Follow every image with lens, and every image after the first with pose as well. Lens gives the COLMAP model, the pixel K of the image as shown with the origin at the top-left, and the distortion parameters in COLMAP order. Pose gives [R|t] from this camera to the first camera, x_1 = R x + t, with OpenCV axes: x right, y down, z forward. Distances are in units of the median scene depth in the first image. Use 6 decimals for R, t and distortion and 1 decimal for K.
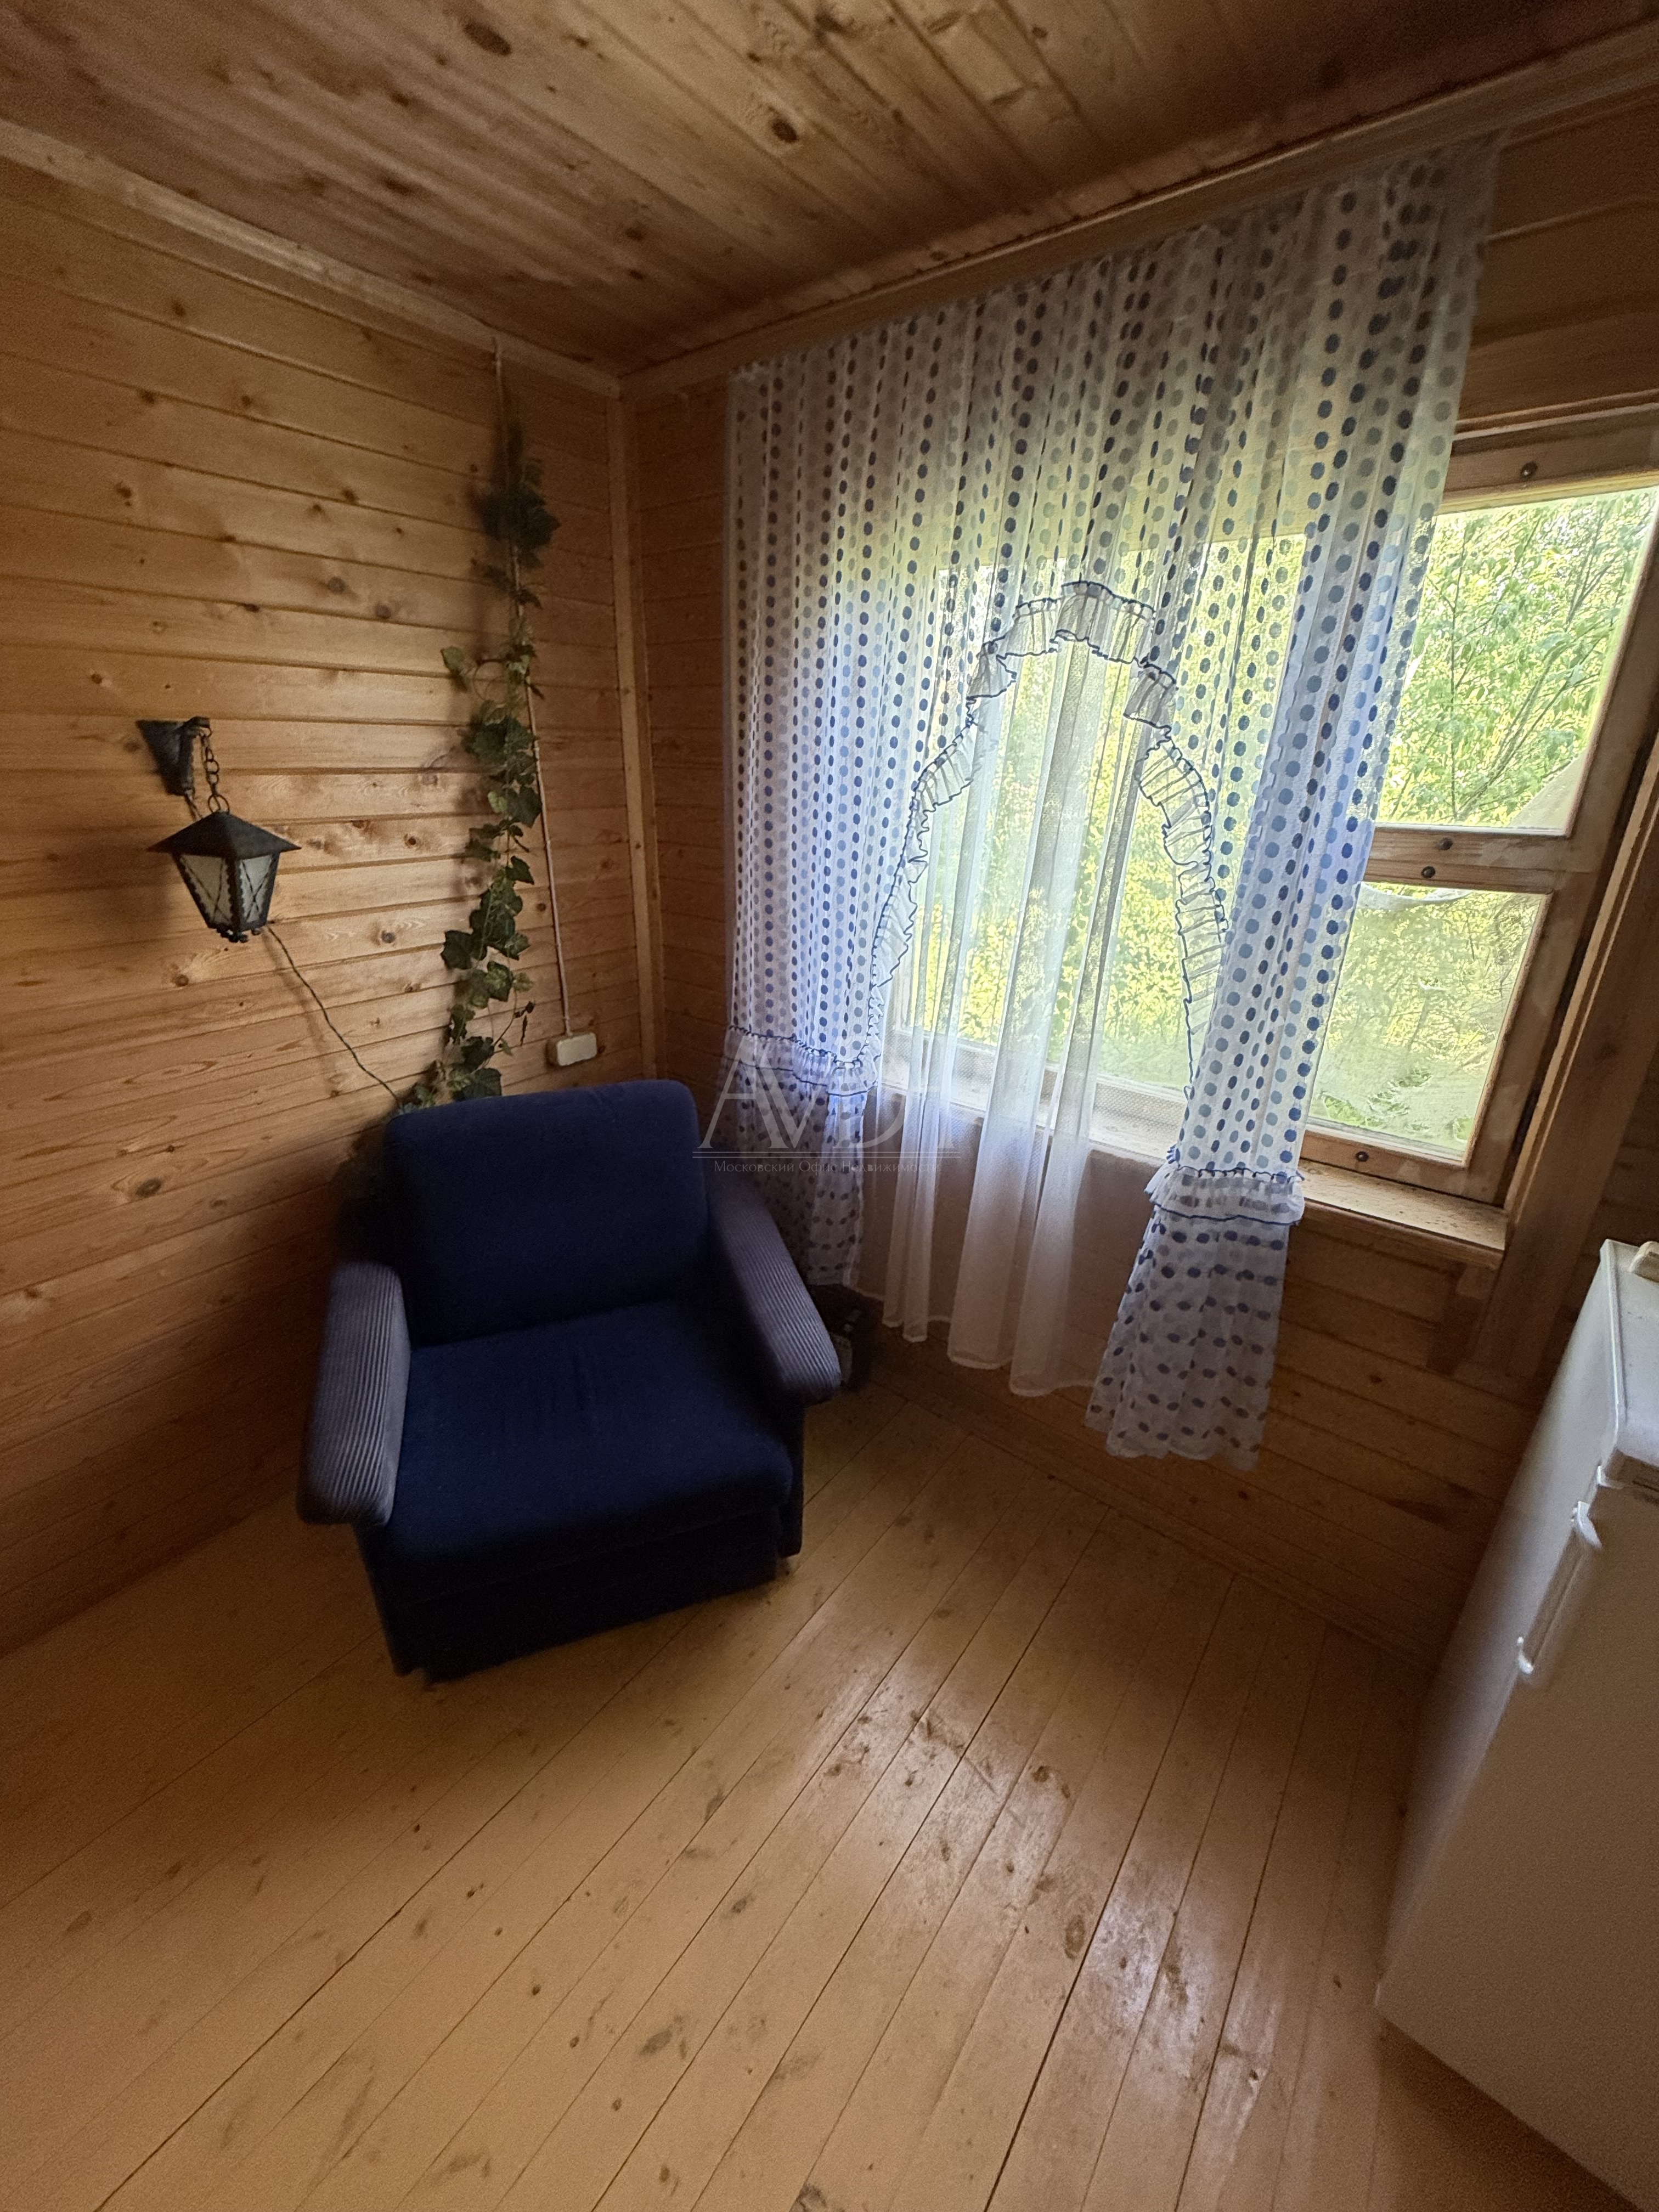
lens RADIAL K [[883.2, 0, 829.1], [0, 883.2, 1100.9], [0, 0, 1]] dist [0.000983, -0.000244]
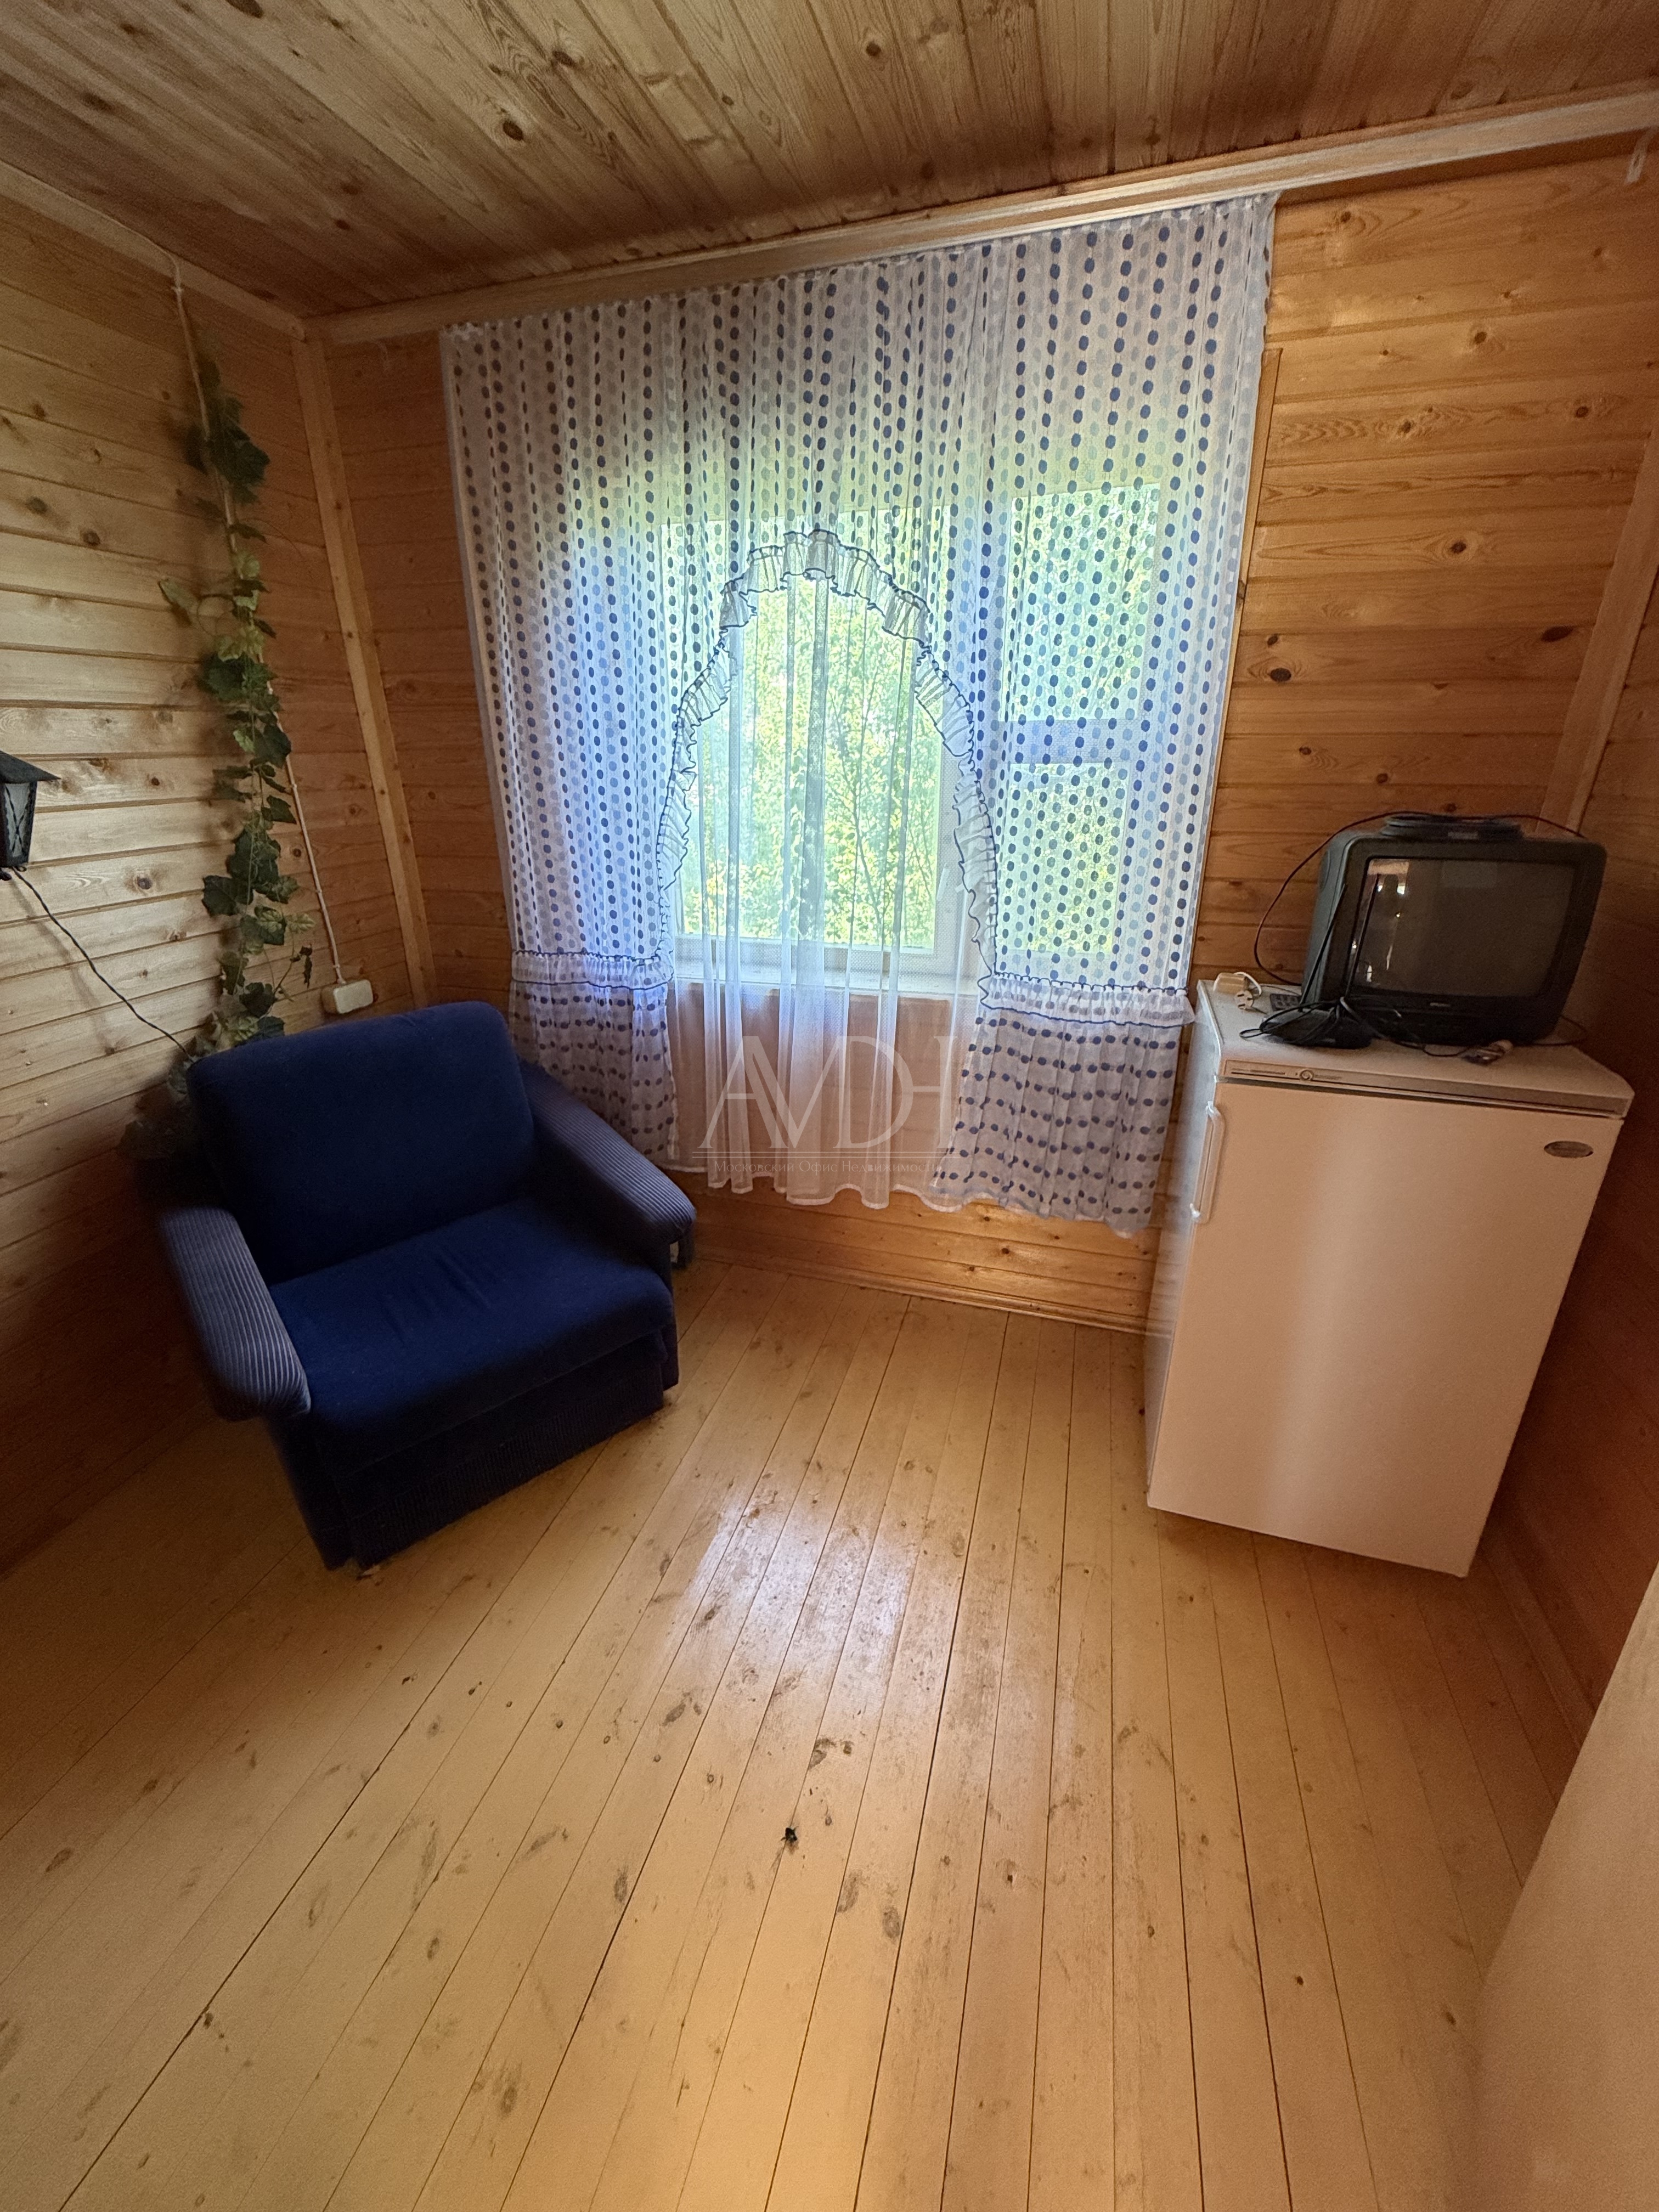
lens RADIAL K [[883.2, 0, 830.2], [0, 883.2, 1101.1], [0, 0, 1]] dist [0.000983, -0.000244]
pose [[0.931995, -0.160138, 0.325179, -0.175440], [0.156510, 0.986965, 0.037469, 0.146472], [-0.326940, 0.015972, 0.944910, -0.166594]]
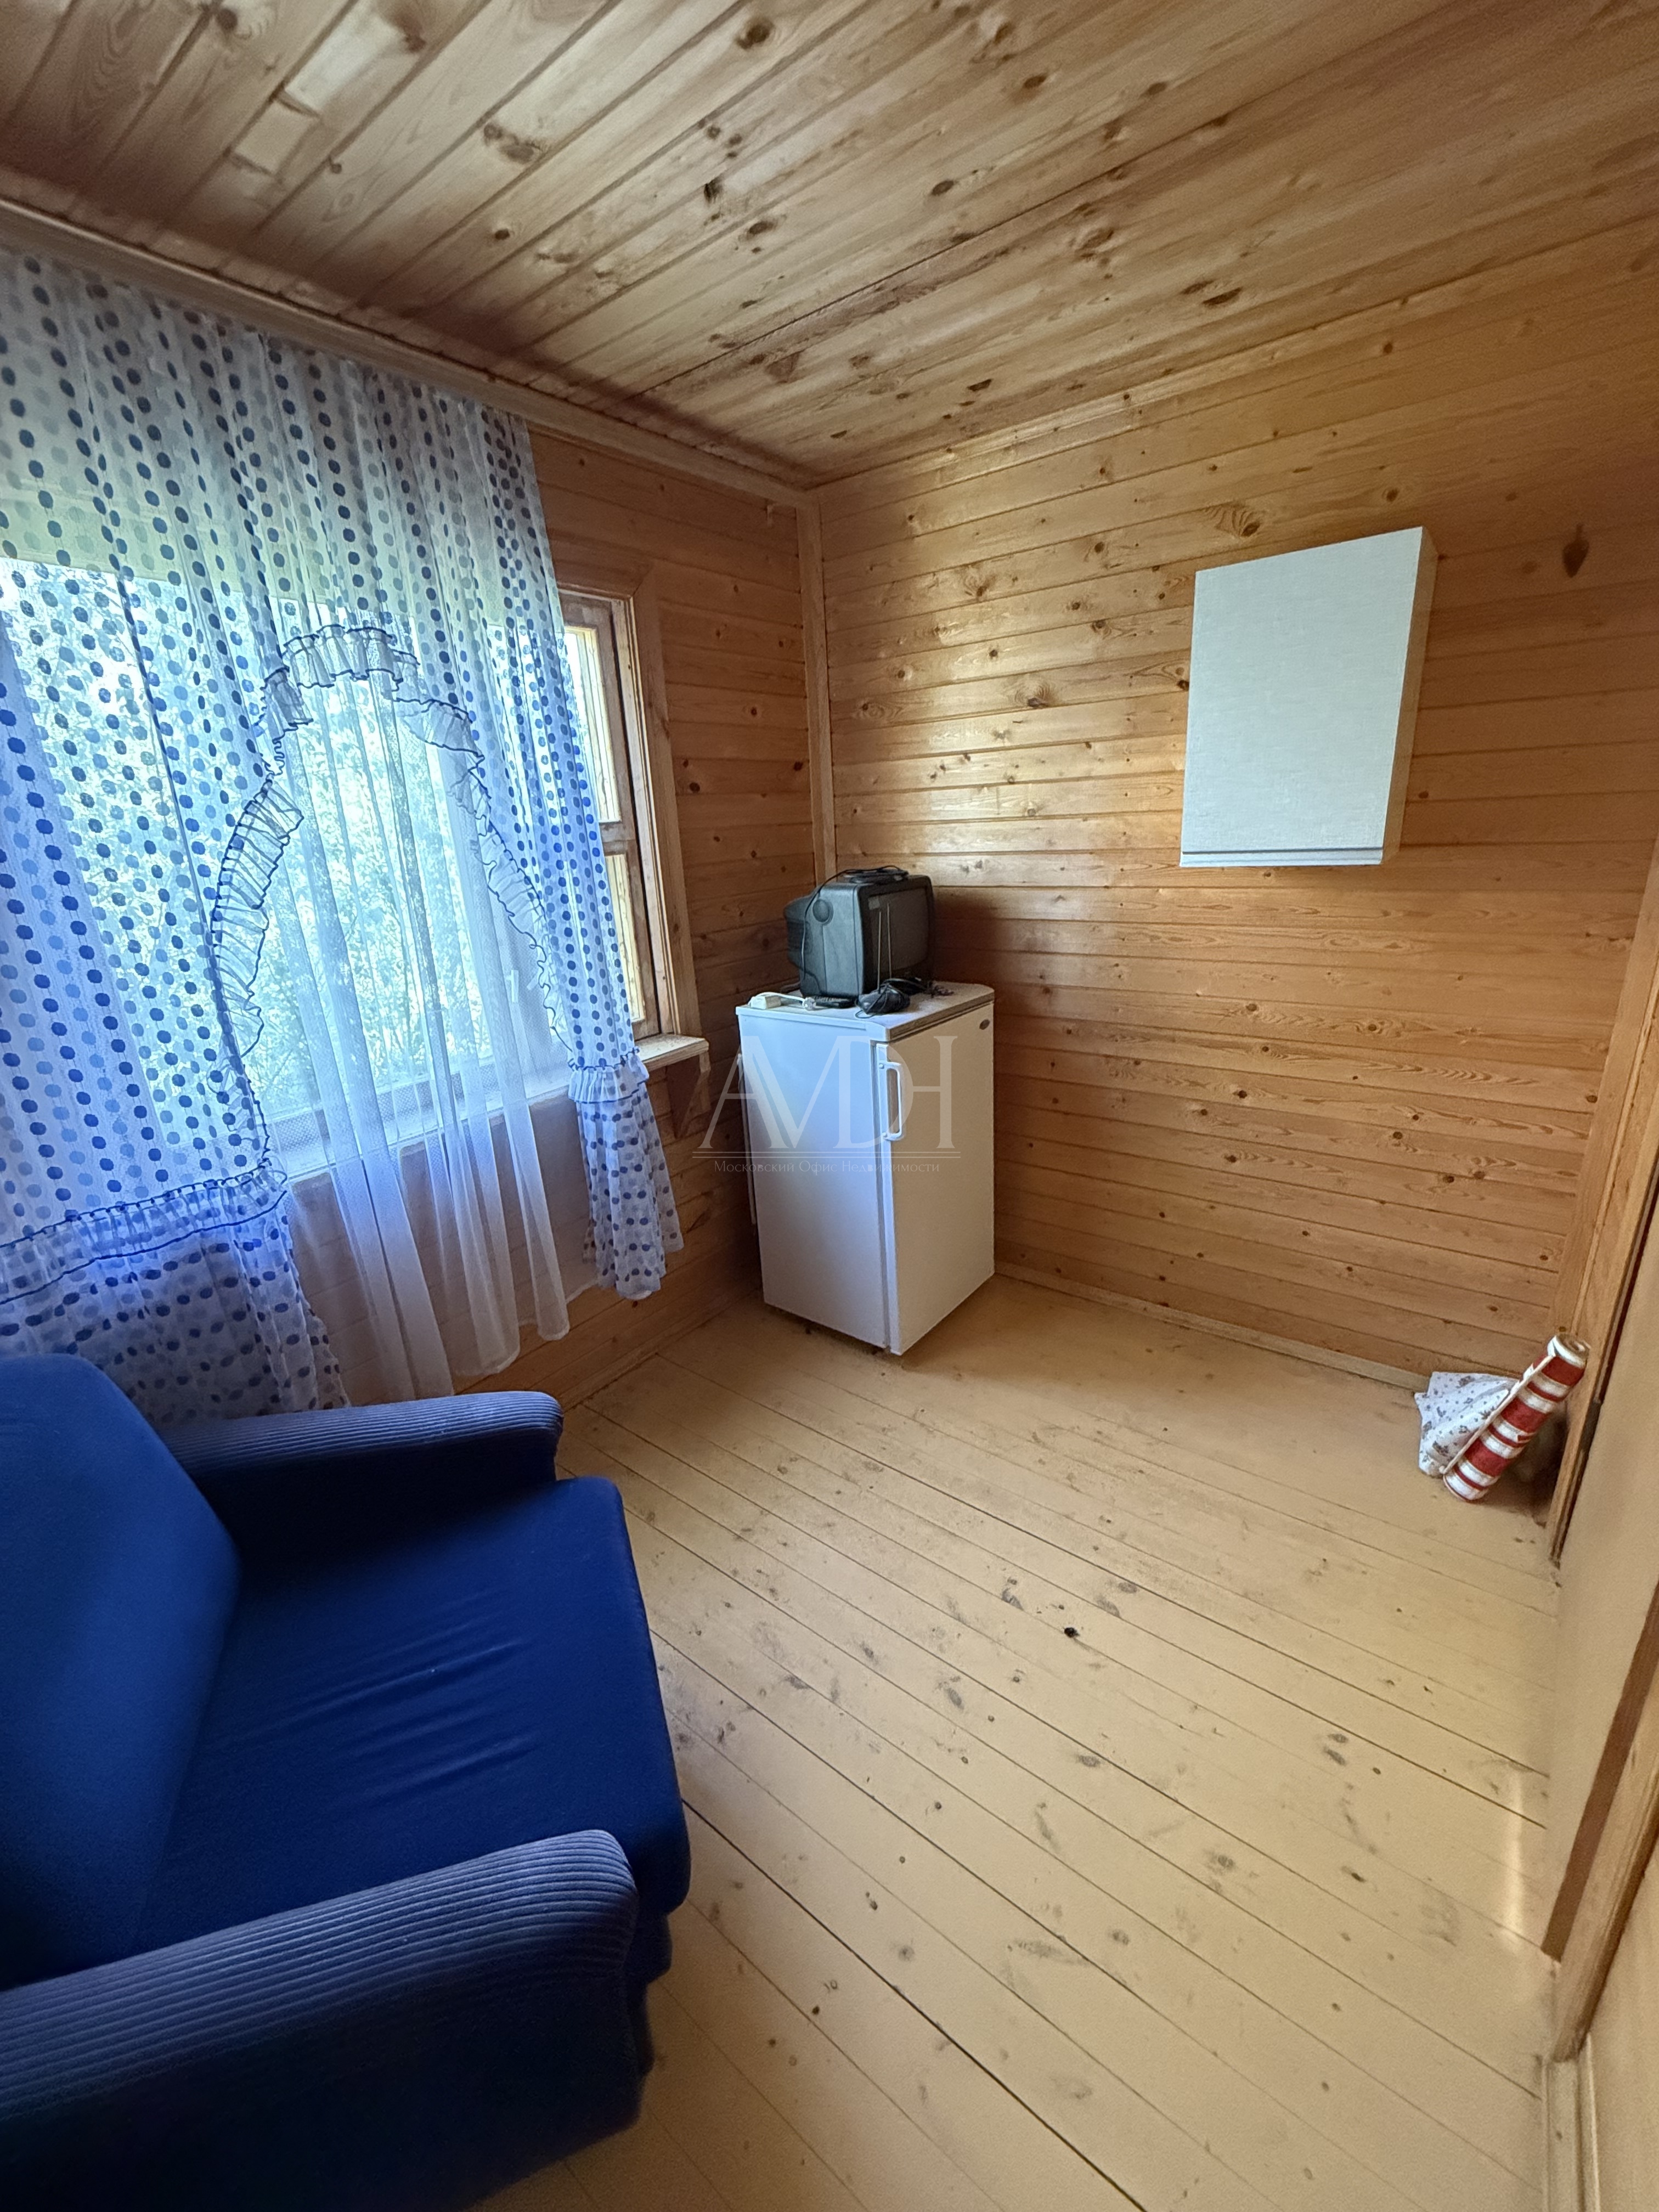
lens RADIAL K [[883.2, 0, 835.2], [0, 883.2, 1099.9], [0, 0, 1]] dist [0.000983, -0.000244]
pose [[-0.013076, -0.338581, 0.940847, -0.790178], [0.407160, 0.857584, 0.314276, -0.148688], [-0.913263, 0.387185, 0.126643, 0.440179]]
